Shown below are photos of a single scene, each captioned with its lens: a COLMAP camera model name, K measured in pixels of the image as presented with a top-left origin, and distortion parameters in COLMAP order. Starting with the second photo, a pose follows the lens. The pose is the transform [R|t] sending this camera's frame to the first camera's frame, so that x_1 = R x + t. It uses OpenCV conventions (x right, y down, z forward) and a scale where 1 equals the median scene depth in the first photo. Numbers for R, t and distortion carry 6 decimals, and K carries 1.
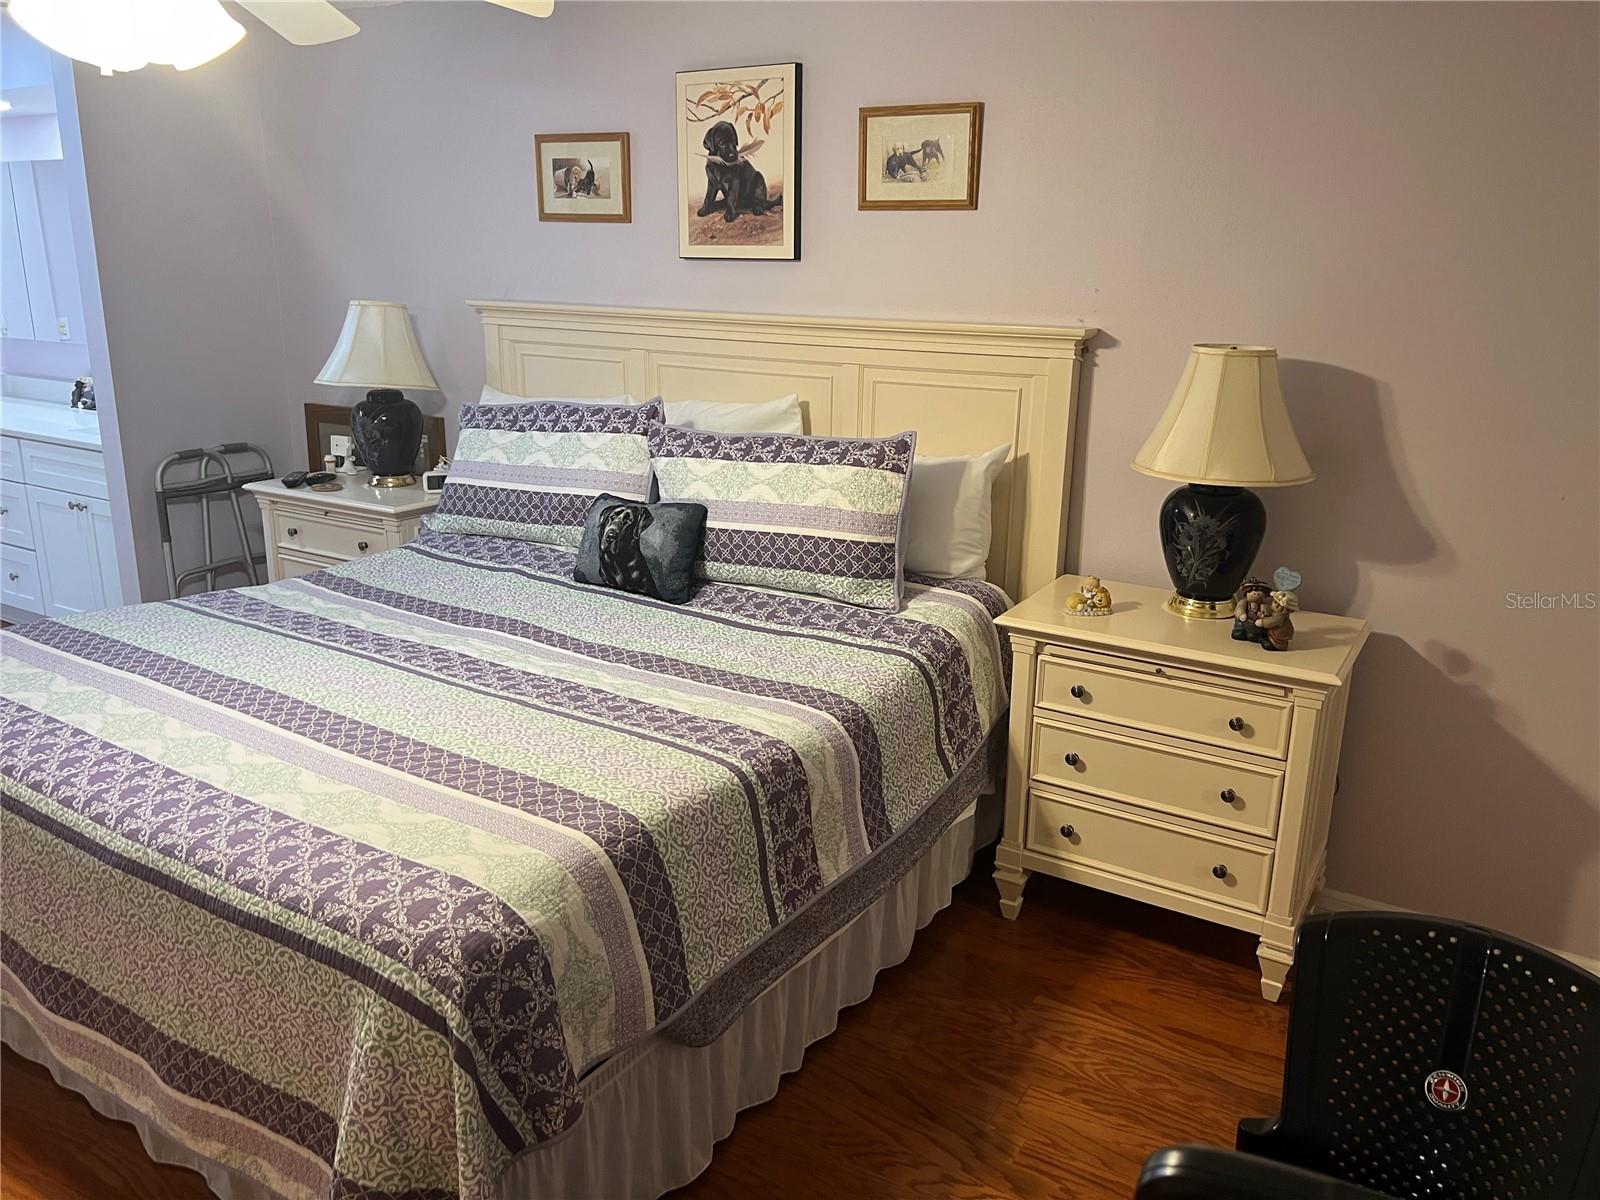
lens RADIAL K [[1235.5, 0, 801.6], [0, 1235.5, 593.2], [0, 0, 1]] dist [0.055185, -0.070928]
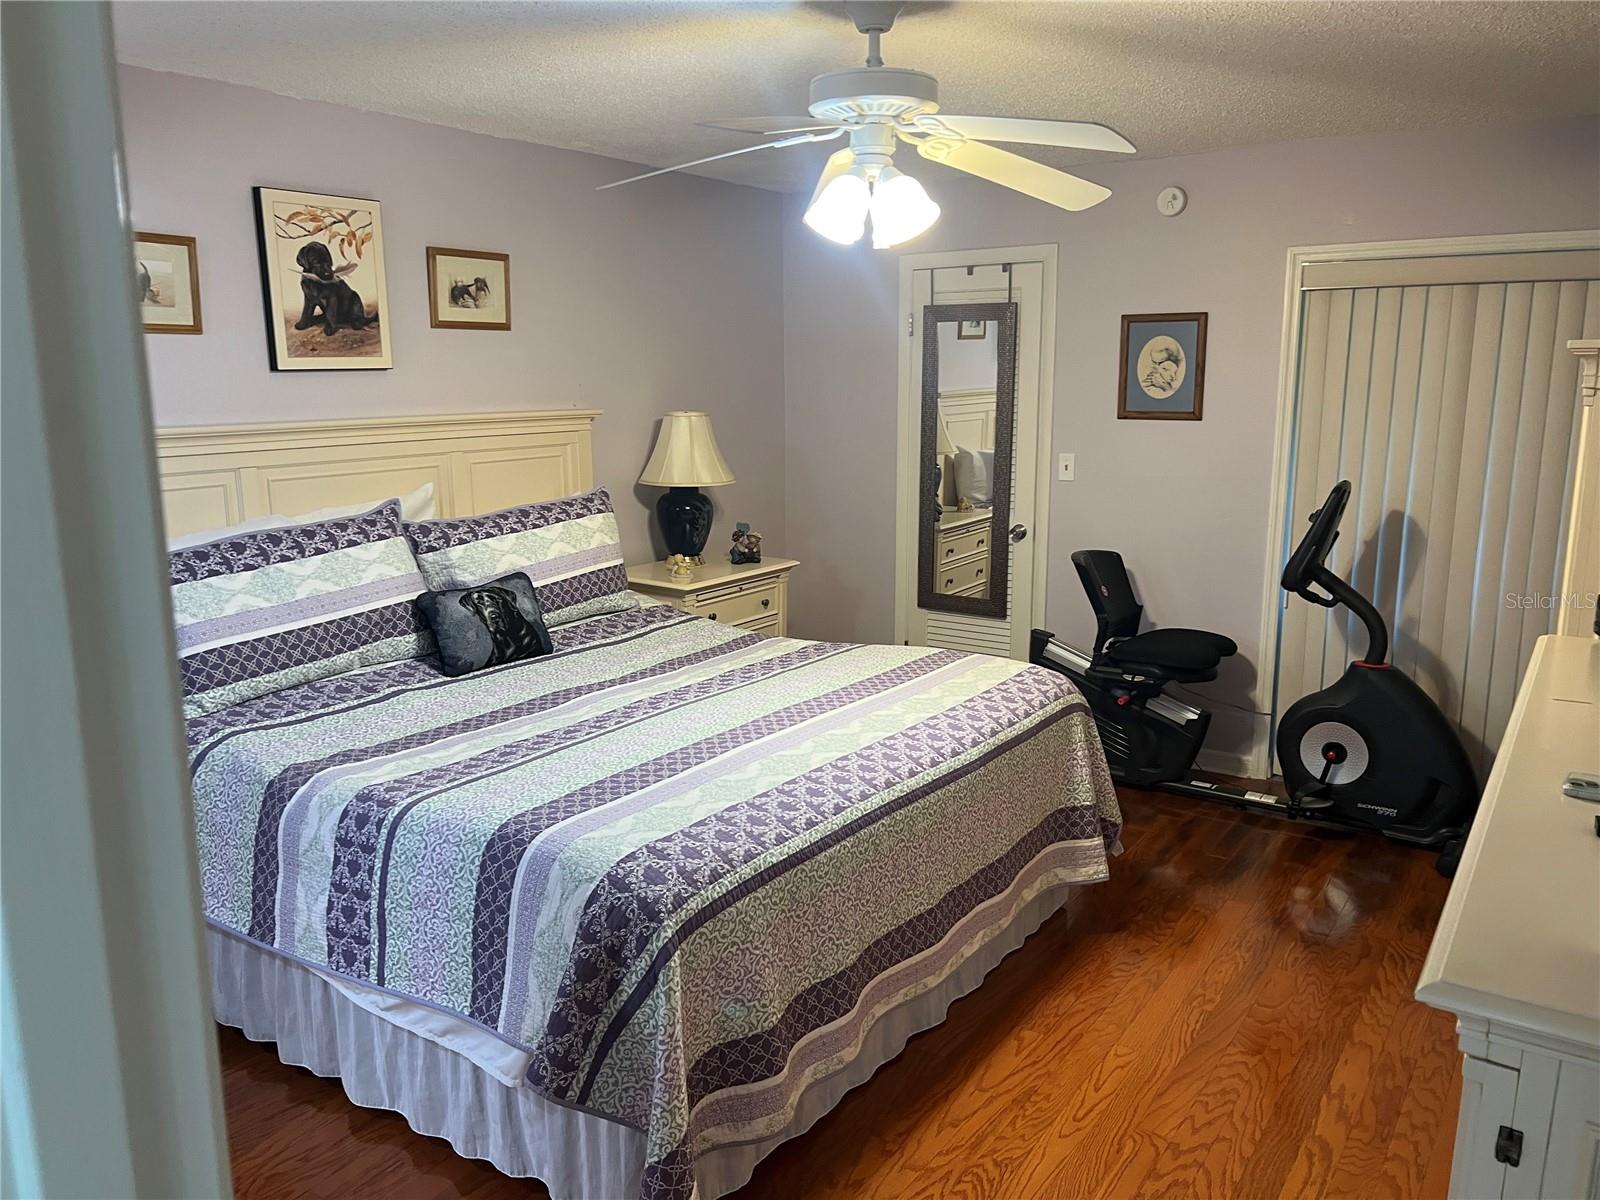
lens RADIAL K [[1235.5, 0, 801.6], [0, 1235.5, 593.2], [0, 0, 1]] dist [0.055185, -0.070928]
pose [[0.039081, -0.192265, 0.980565, -1.147045], [0.280634, 0.943930, 0.173897, -0.170407], [-0.959019, 0.268384, 0.090846, 0.600332]]
